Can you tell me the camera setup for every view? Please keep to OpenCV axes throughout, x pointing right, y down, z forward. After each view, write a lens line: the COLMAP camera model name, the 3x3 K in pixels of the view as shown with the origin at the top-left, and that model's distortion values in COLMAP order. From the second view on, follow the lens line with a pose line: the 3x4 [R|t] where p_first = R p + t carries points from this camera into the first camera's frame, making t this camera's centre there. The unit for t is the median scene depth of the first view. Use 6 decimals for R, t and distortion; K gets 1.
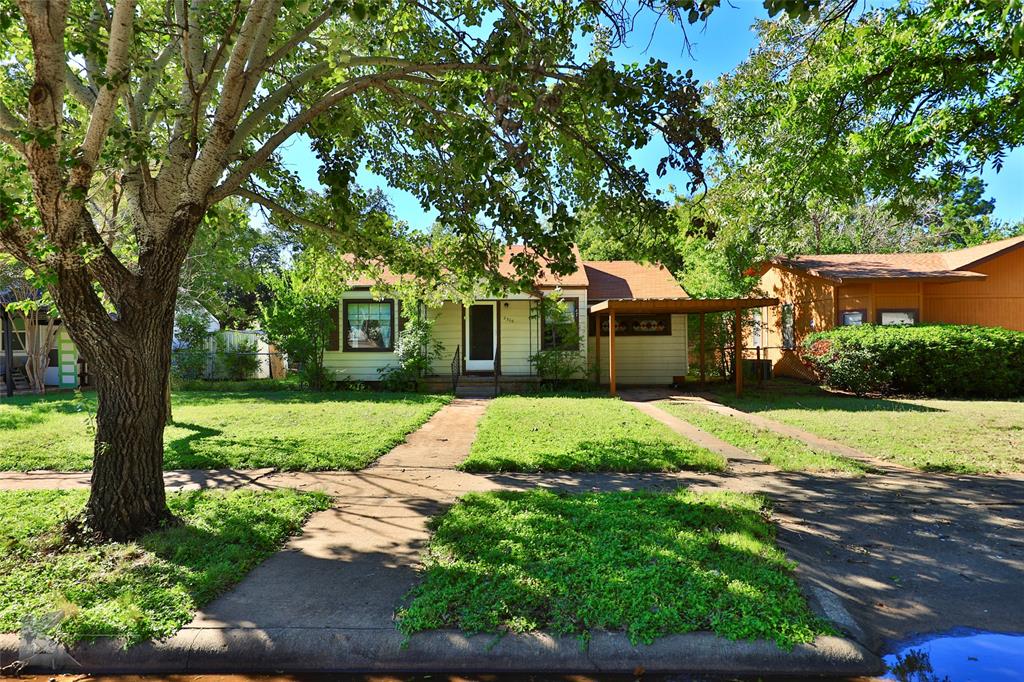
lens RADIAL K [[611.8, 0, 504.7], [0, 611.8, 326.7], [0, 0, 1]] dist [0.025596, 0.000732]
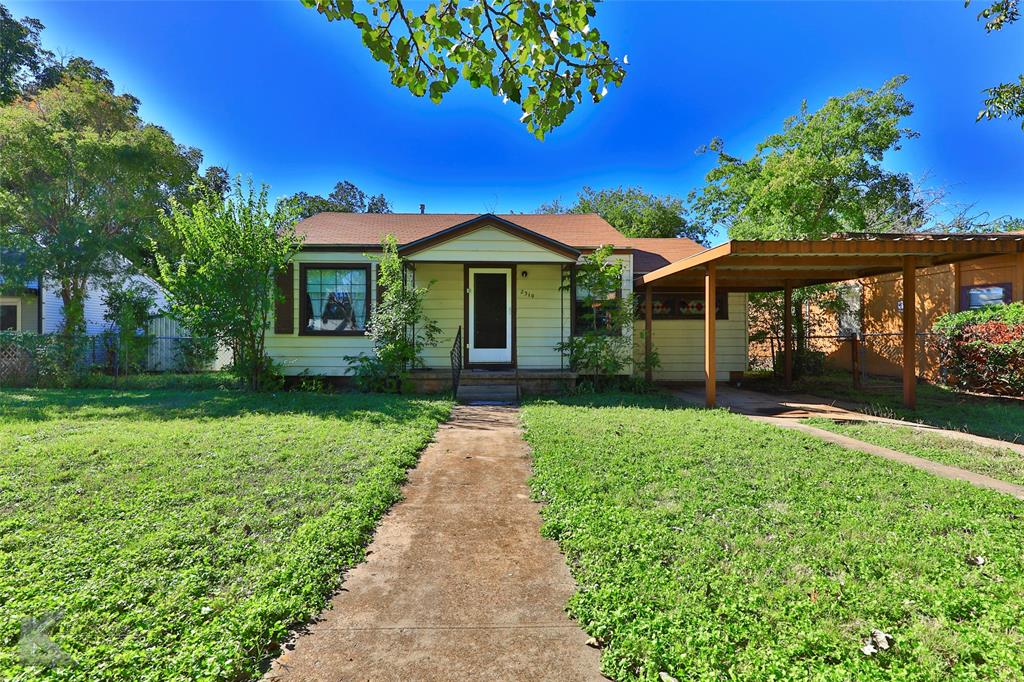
lens RADIAL K [[488.2, 0, 505.3], [0, 488.2, 329.7], [0, 0, 1]] dist [0.025469, -0.009224]
pose [[0.999124, 0.009102, 0.040840, -0.047507], [-0.009279, 0.999948, 0.004146, 0.032010], [-0.040800, -0.004521, 0.999157, 0.445226]]
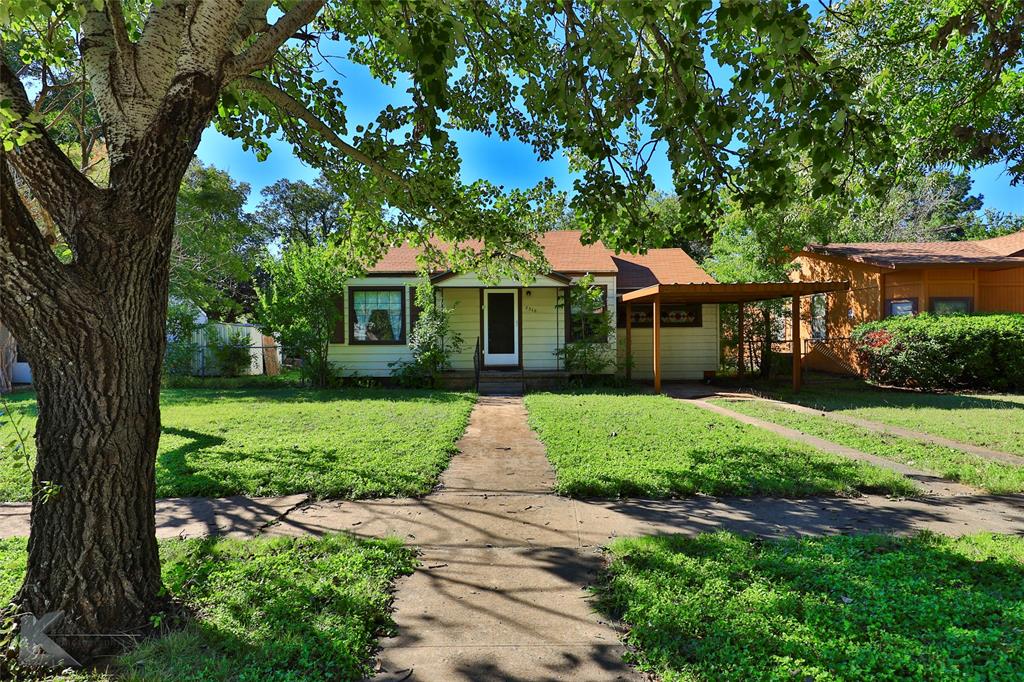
lens RADIAL K [[600.5, 0, 506.3], [0, 600.5, 336.8], [0, 0, 1]] dist [0.023888, -0.002374]
pose [[0.999497, -0.000519, 0.031712, -0.063632], [-0.000151, 0.999777, 0.021138, 0.011372], [-0.031716, -0.021132, 0.999274, 0.111464]]
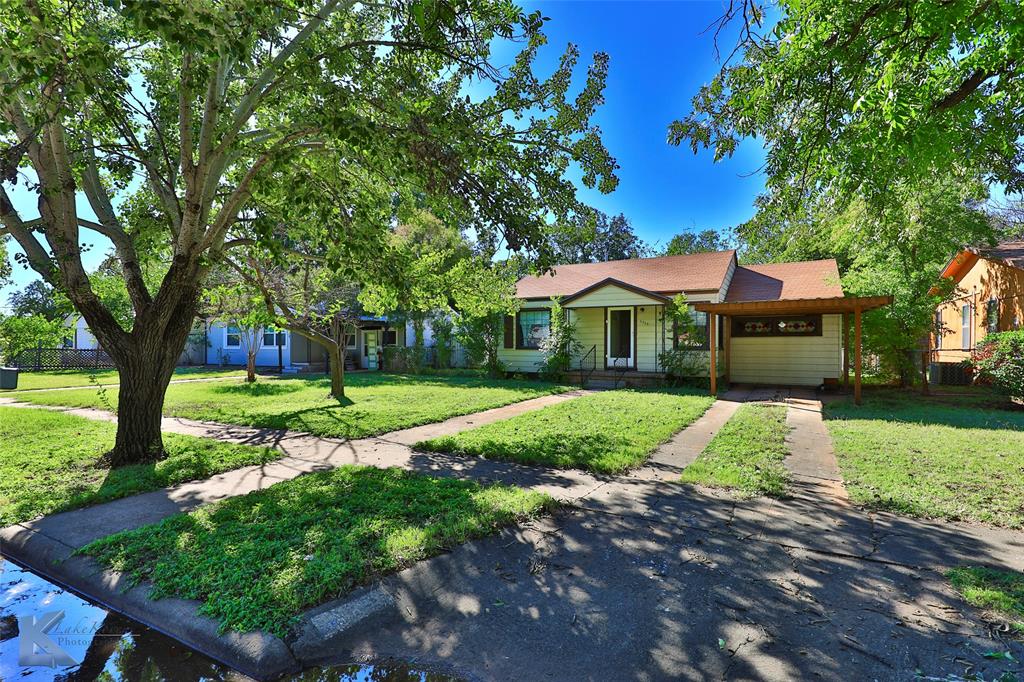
lens RADIAL K [[488.2, 0, 512.8], [0, 488.2, 336.9], [0, 0, 1]] dist [0.025469, -0.009224]
pose [[0.889951, -0.001101, -0.456055, 0.221329], [0.009745, 0.999815, 0.016604, -0.002745], [0.455952, -0.019221, 0.889797, 0.080342]]
